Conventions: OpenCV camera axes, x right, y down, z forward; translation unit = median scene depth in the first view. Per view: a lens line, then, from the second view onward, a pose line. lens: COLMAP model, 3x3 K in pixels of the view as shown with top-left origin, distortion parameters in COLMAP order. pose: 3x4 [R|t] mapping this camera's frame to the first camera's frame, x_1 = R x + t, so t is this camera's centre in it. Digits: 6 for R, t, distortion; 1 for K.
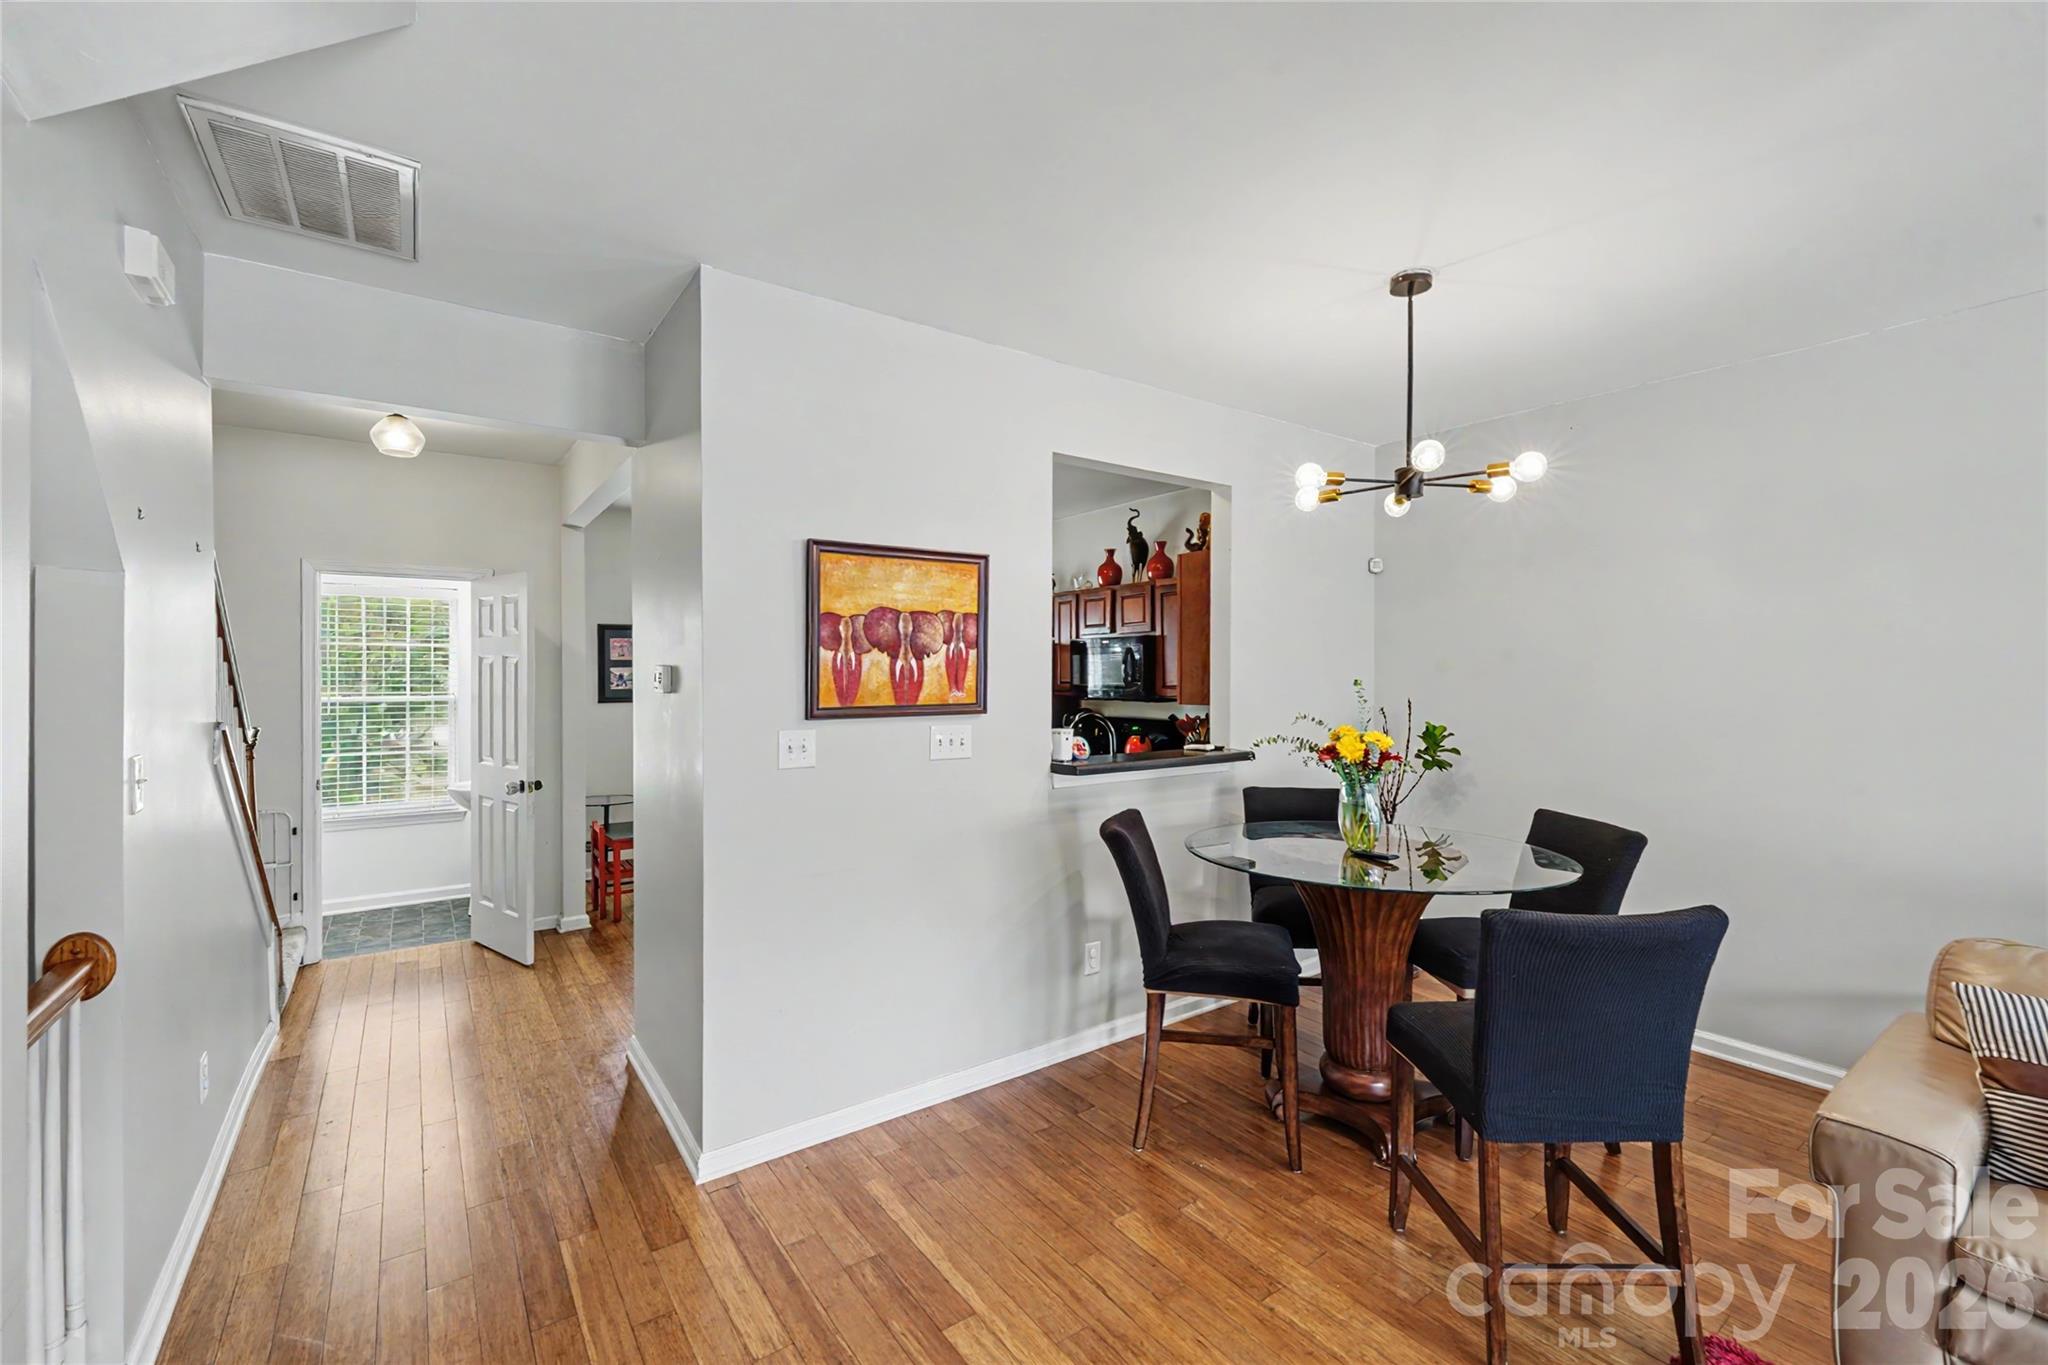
lens RADIAL K [[839.6, 0, 997.6], [0, 839.6, 674.2], [0, 0, 1]] dist [-0.001791, -0.000227]
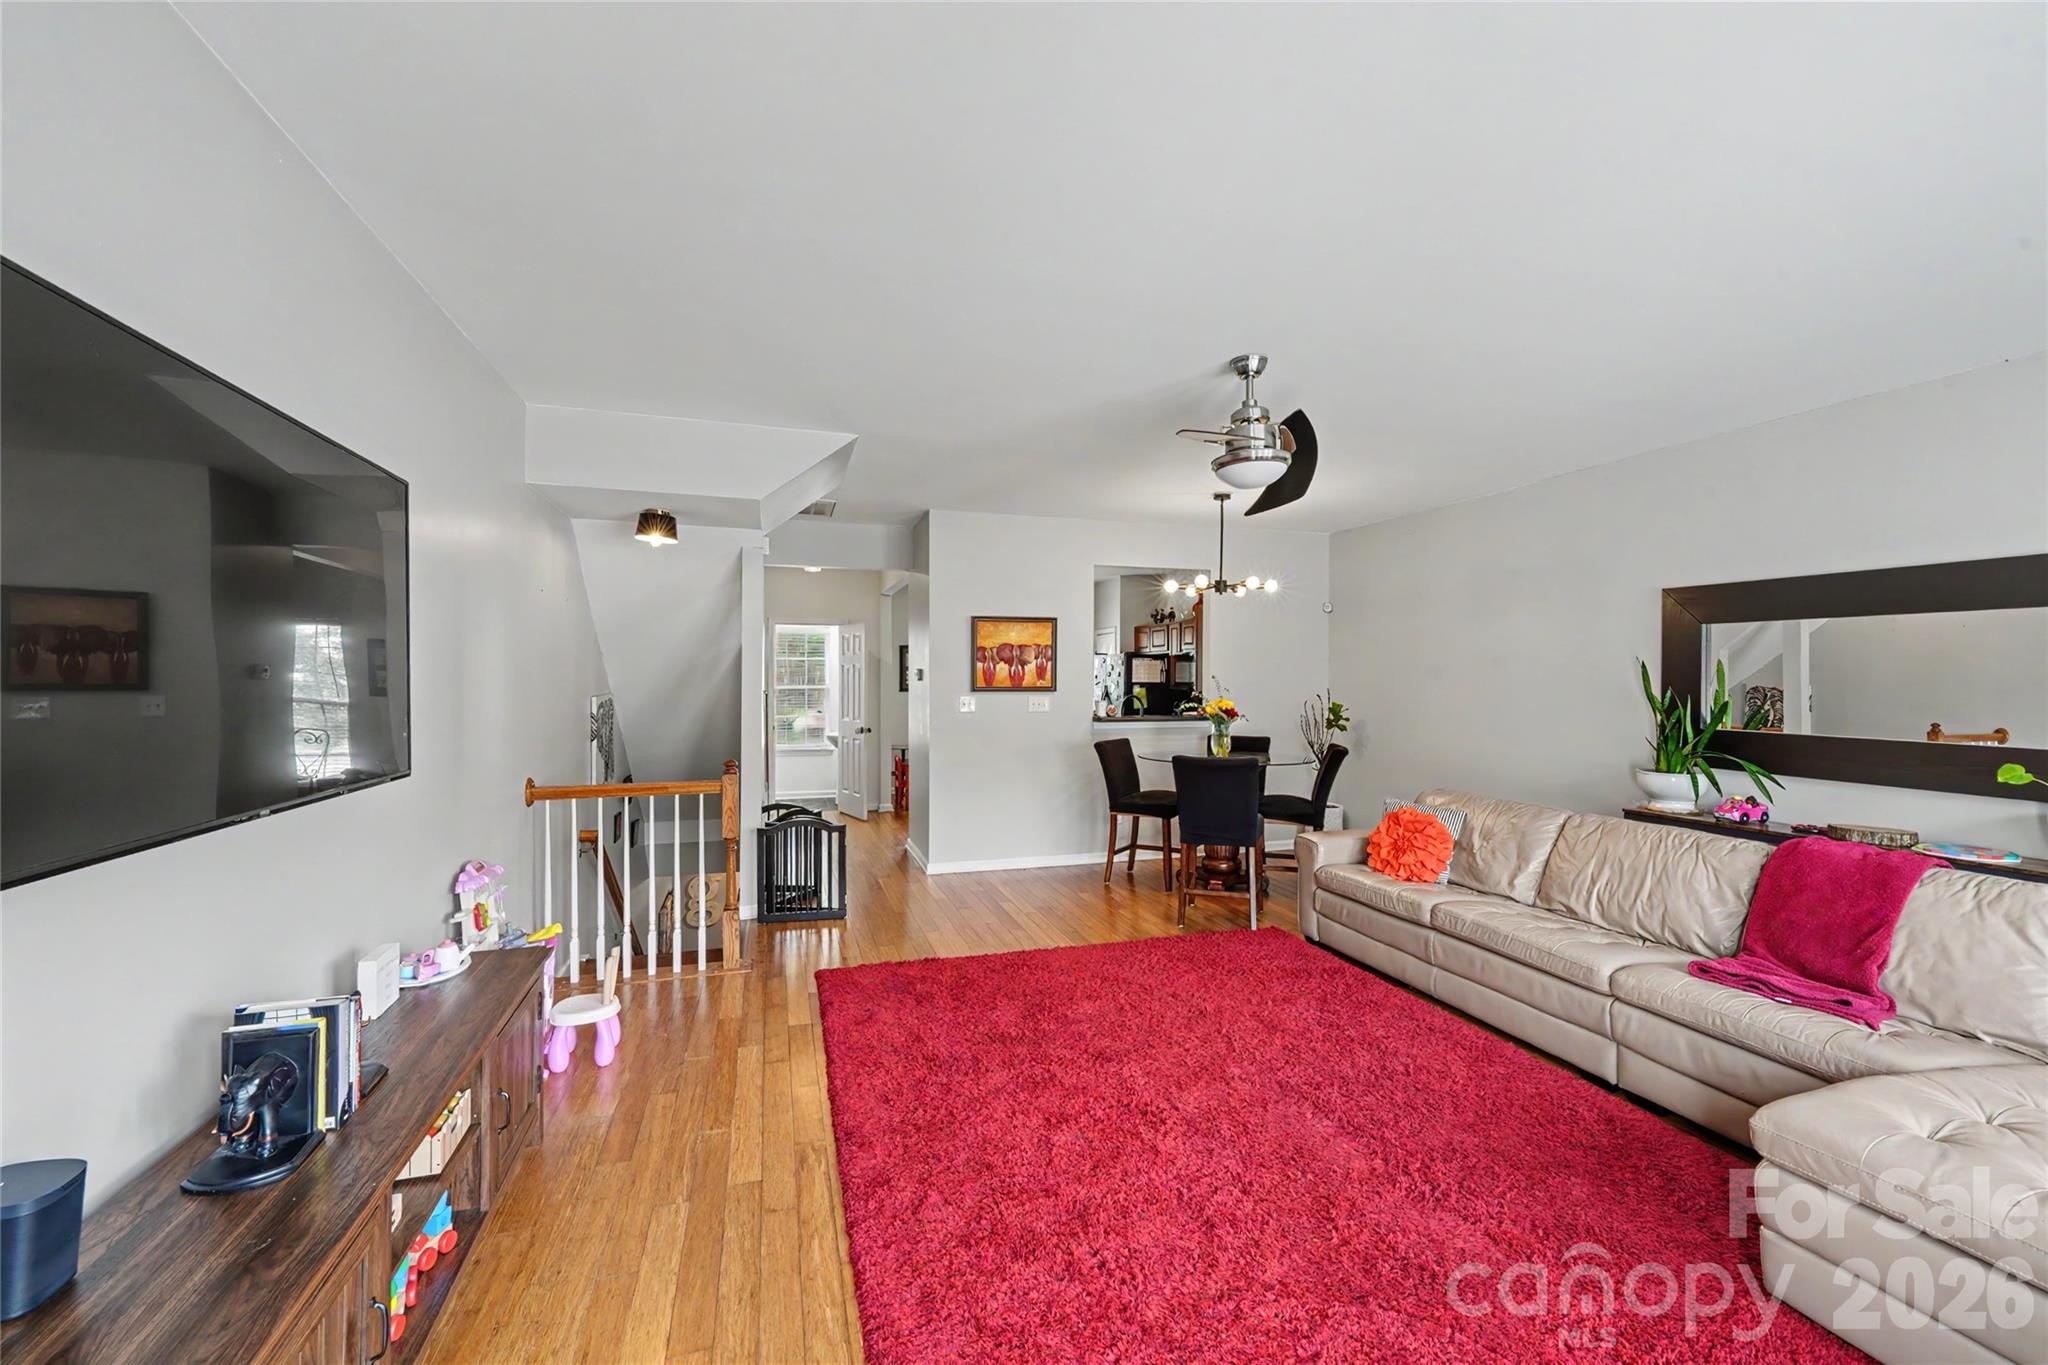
lens RADIAL K [[835.8, 0, 1019.4], [0, 835.8, 676.9], [0, 0, 1]] dist [0.000368, -0.001308]
pose [[0.949347, 0.001283, -0.314228, 0.590811], [-0.002183, 0.999994, -0.002512, 0.015735], [0.314223, 0.003070, 0.949344, -1.102729]]
